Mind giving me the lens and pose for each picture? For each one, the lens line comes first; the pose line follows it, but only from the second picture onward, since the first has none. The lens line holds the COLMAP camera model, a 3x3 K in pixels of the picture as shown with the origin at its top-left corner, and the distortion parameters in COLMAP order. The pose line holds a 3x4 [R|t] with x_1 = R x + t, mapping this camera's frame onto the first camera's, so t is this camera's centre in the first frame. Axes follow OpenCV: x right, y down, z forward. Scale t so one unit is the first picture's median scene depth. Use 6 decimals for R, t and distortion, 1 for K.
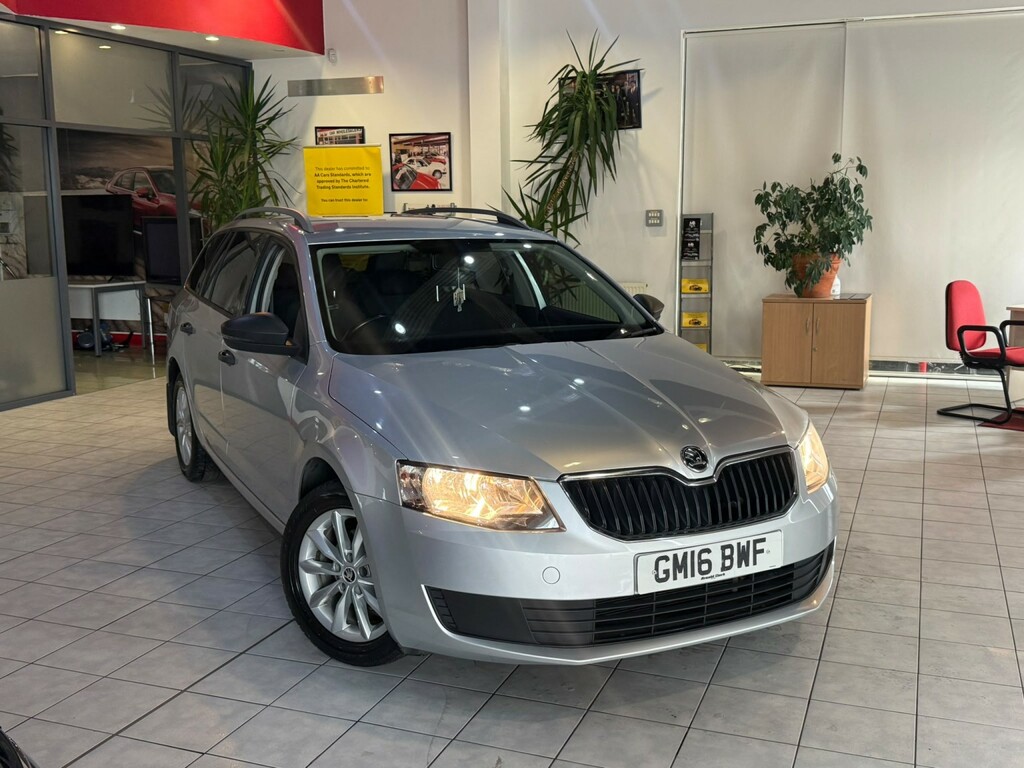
lens RADIAL K [[1032.7, 0, 512.0], [0, 1032.7, 384.0], [0, 0, 1]] dist [0.007197, -0.017726]
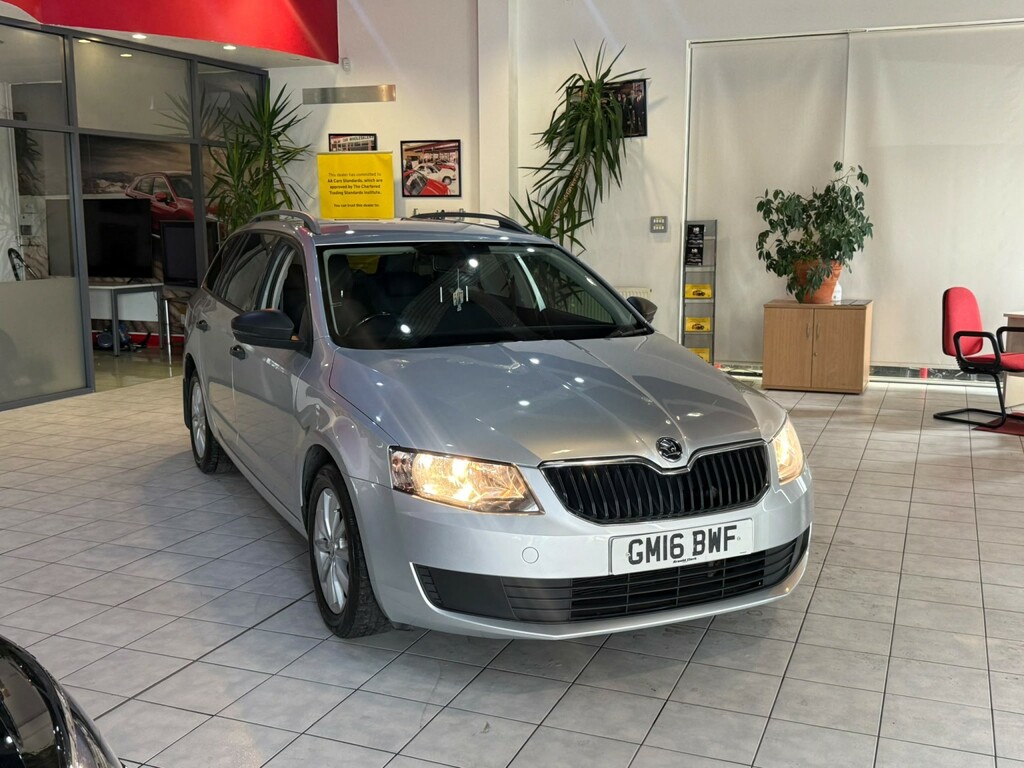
lens RADIAL K [[1081.1, 0, 512.0], [0, 1081.1, 384.0], [0, 0, 1]] dist [0.009175, 0.009231]
pose [[0.999605, 0.008708, -0.026730, 0.023568], [-0.008962, 0.999916, -0.009373, 0.008425], [0.026646, 0.009609, 0.999599, -0.070997]]
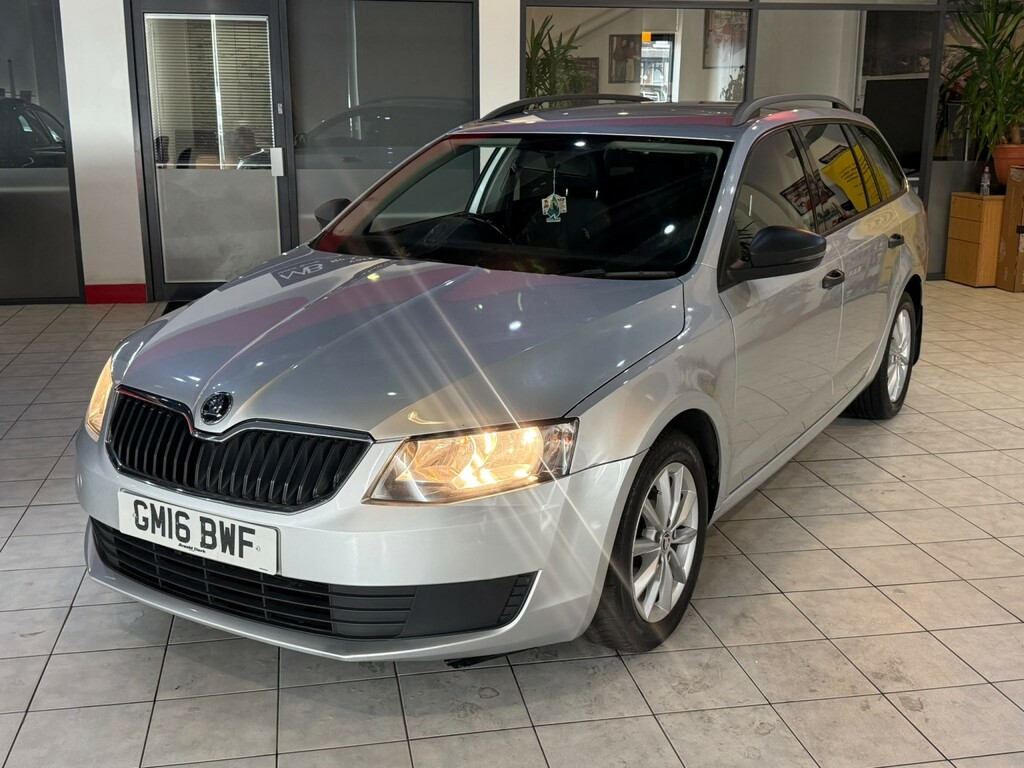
lens RADIAL K [[1131.1, 0, 512.0], [0, 1131.1, 384.0], [0, 0, 1]] dist [-0.012444, -0.021660]
pose [[0.519563, 0.205764, -0.829286, 0.579389], [-0.131636, 0.978259, 0.160255, -0.068463], [0.844231, 0.025901, 0.535353, 0.394328]]
